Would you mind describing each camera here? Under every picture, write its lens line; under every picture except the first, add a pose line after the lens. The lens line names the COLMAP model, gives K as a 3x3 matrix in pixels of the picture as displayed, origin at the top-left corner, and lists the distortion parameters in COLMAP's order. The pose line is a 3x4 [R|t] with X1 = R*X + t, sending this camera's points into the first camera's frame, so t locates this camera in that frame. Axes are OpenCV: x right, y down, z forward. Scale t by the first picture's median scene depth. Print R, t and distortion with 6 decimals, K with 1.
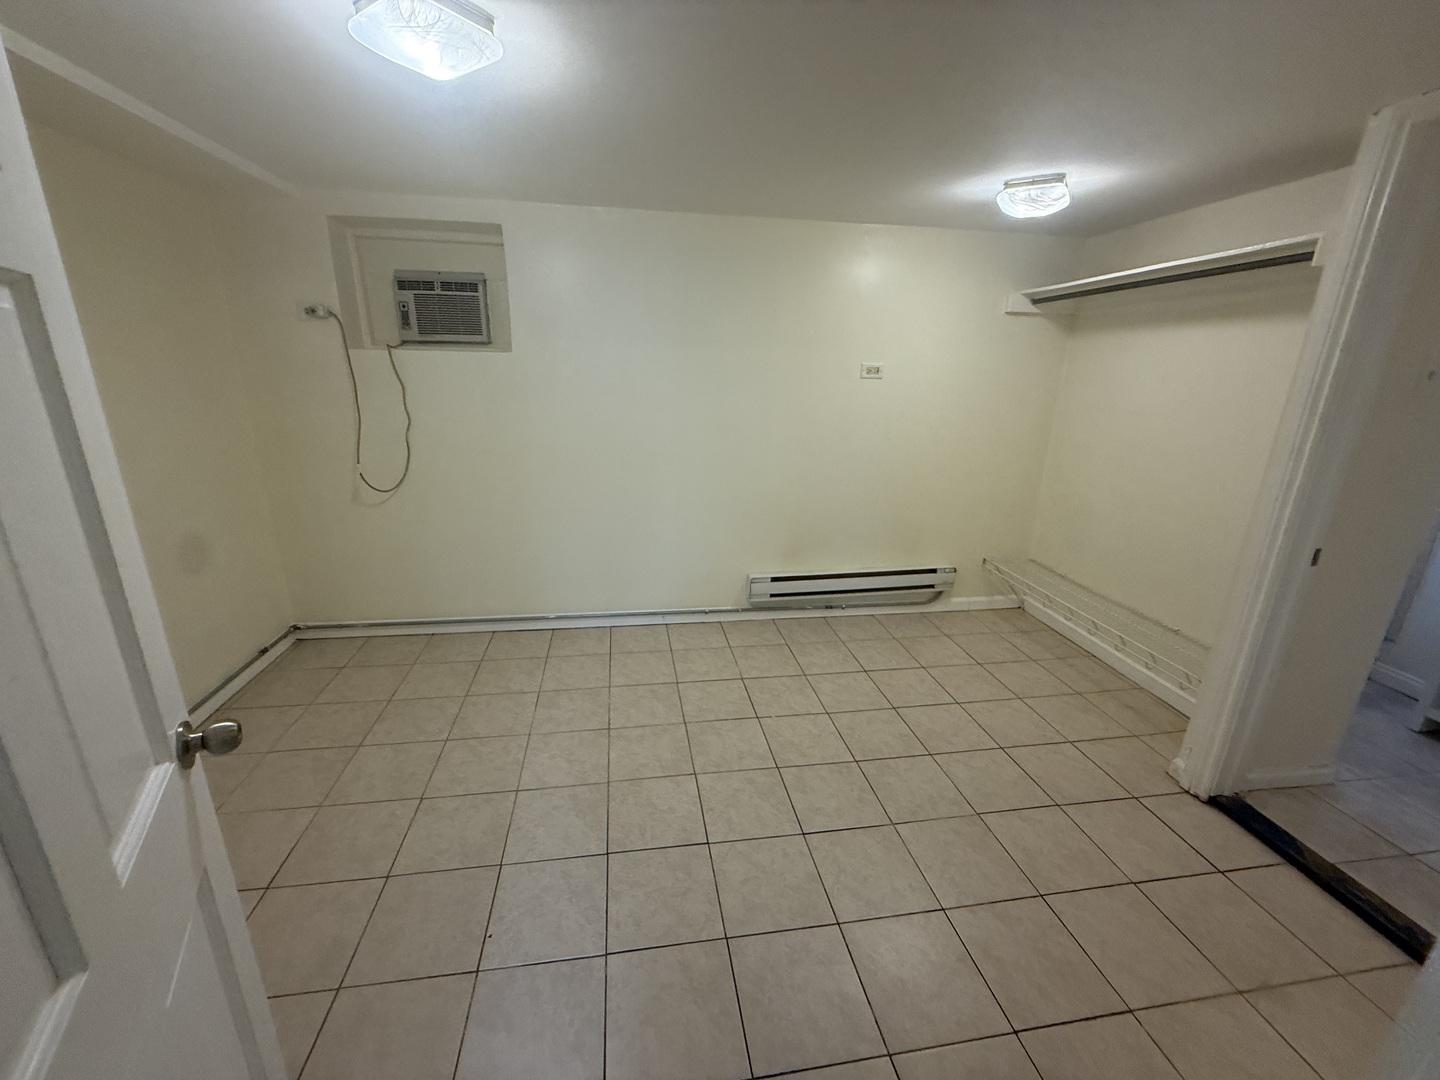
lens RADIAL K [[573.6, 0, 715.9], [0, 573.6, 537.8], [0, 0, 1]] dist [-0.000417, 0.000172]
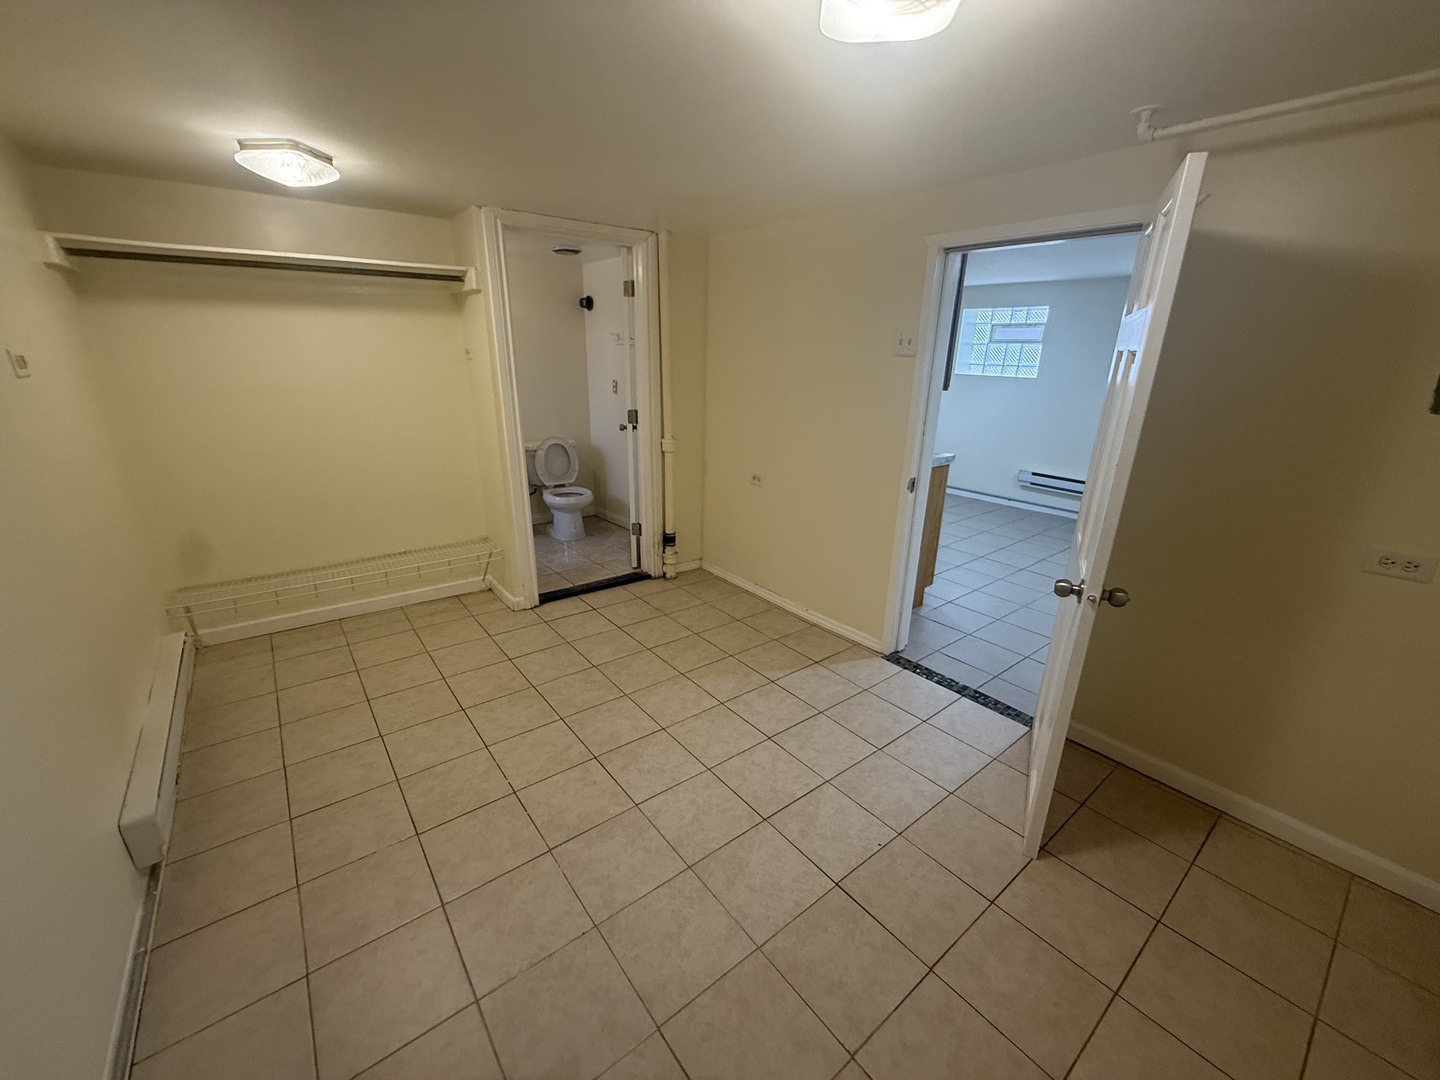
lens RADIAL K [[573.6, 0, 715.9], [0, 573.6, 537.8], [0, 0, 1]] dist [-0.000417, 0.000172]
pose [[-0.478704, -0.300420, 0.824979, -0.715397], [0.225096, 0.866236, 0.446058, -0.342642], [-0.848631, 0.399229, -0.347047, 1.007255]]
